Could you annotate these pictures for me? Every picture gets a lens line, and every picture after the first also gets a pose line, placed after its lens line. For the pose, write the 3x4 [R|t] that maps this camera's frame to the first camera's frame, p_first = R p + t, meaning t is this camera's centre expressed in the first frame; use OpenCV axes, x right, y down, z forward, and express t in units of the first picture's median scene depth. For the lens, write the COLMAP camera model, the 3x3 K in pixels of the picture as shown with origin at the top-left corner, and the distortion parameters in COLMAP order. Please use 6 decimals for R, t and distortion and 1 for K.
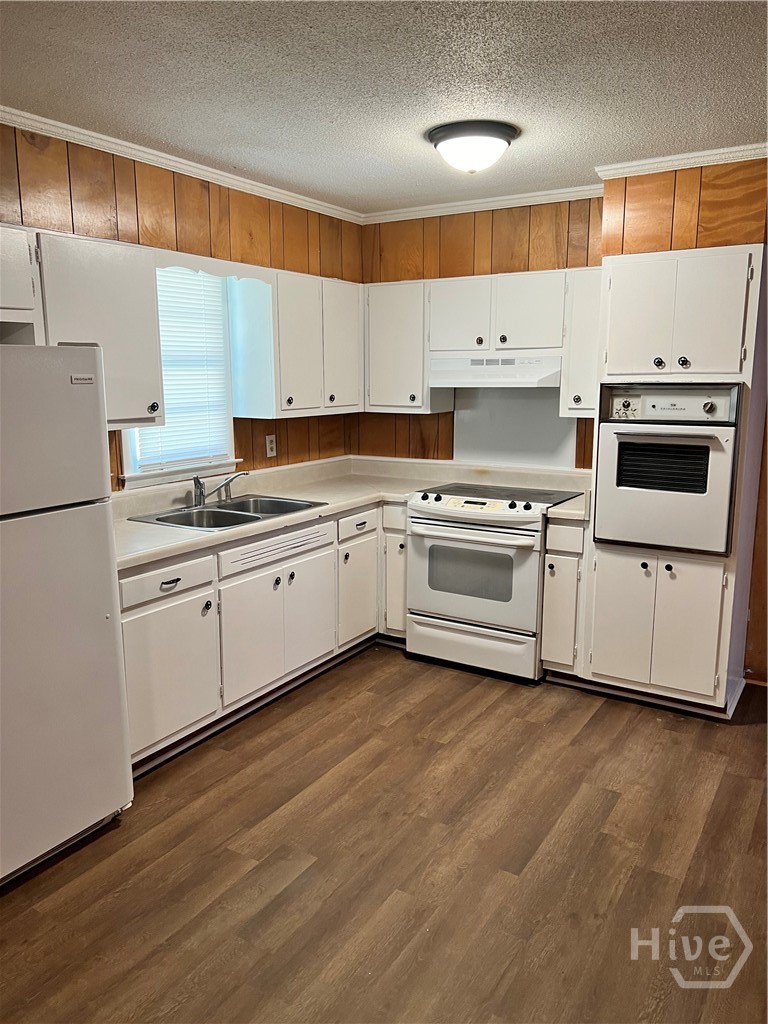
lens RADIAL K [[772.1, 0, 384.2], [0, 772.1, 515.4], [0, 0, 1]] dist [0.008182, -0.007364]
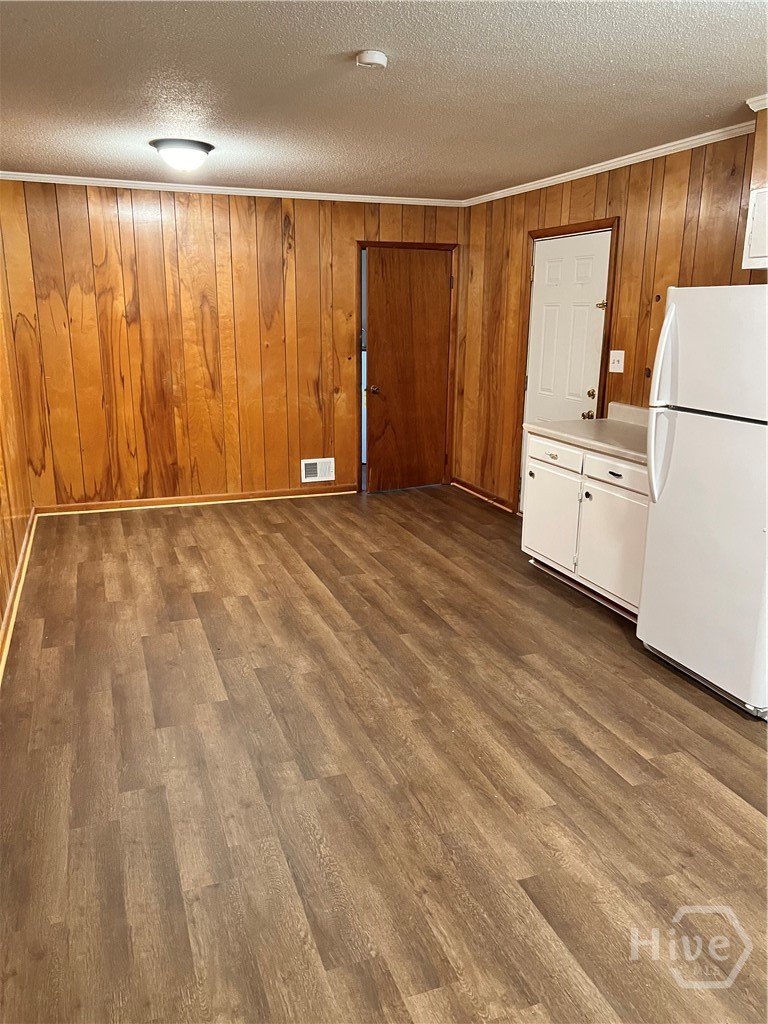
lens RADIAL K [[772.1, 0, 383.1], [0, 772.1, 510.9], [0, 0, 1]] dist [0.008182, -0.007364]
pose [[-0.615496, 0.200982, -0.762083, 0.855249], [-0.148808, 0.919912, 0.362791, -0.226631], [0.773965, 0.336701, -0.536294, 1.201380]]
